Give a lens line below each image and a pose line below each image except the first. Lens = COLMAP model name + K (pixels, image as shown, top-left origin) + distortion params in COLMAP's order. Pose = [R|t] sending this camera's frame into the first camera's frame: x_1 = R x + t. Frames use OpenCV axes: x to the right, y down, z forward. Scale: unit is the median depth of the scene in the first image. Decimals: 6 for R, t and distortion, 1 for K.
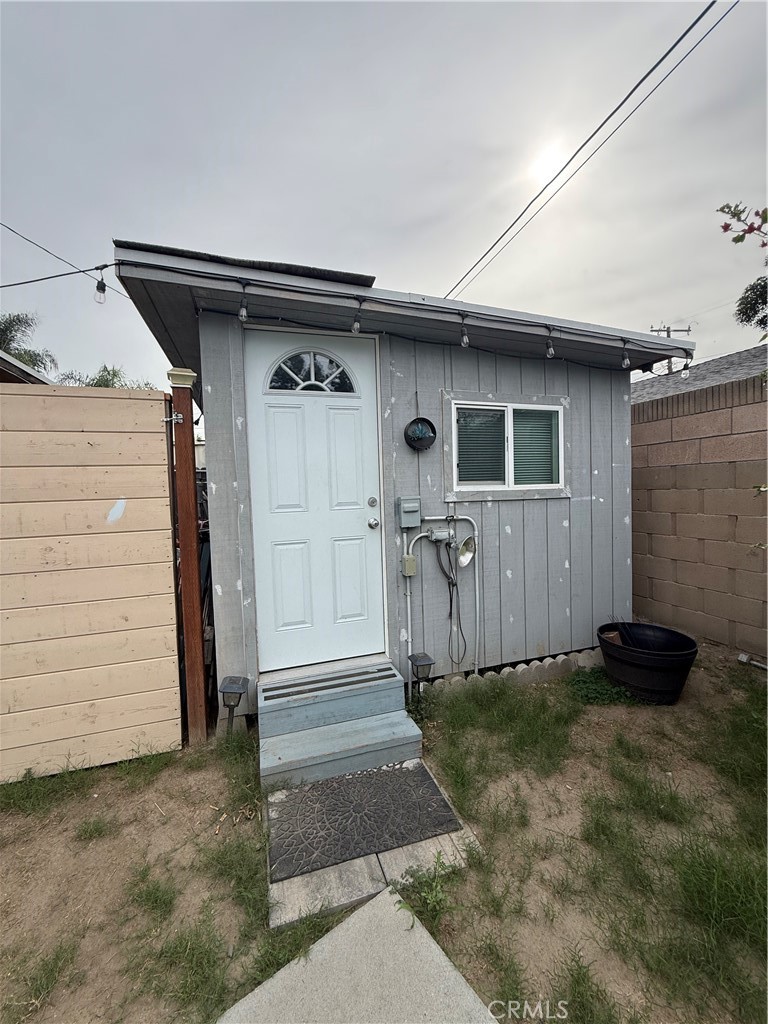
lens RADIAL K [[406.9, 0, 381.1], [0, 406.9, 511.1], [0, 0, 1]] dist [0.001396, 0.000215]
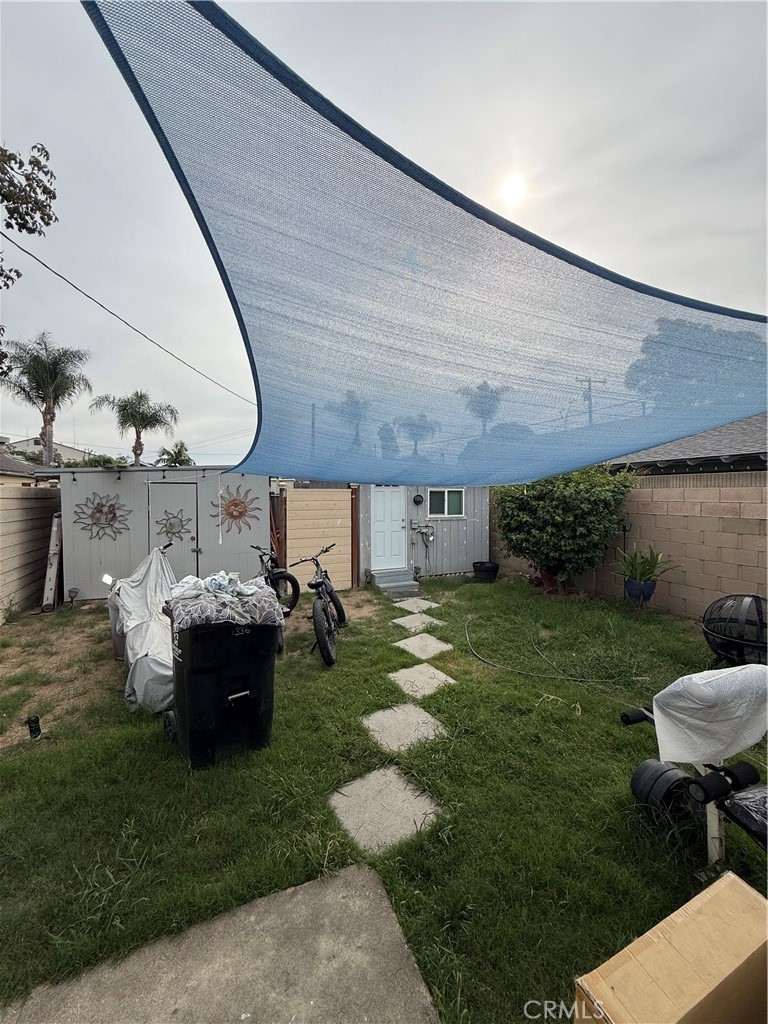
lens RADIAL K [[406.9, 0, 387.7], [0, 406.9, 506.7], [0, 0, 1]] dist [0.001396, 0.000215]
pose [[0.994394, 0.026338, 0.102403, -0.457273], [-0.023857, 0.999393, -0.025377, -0.042140], [-0.103009, 0.022792, 0.994419, -2.106402]]
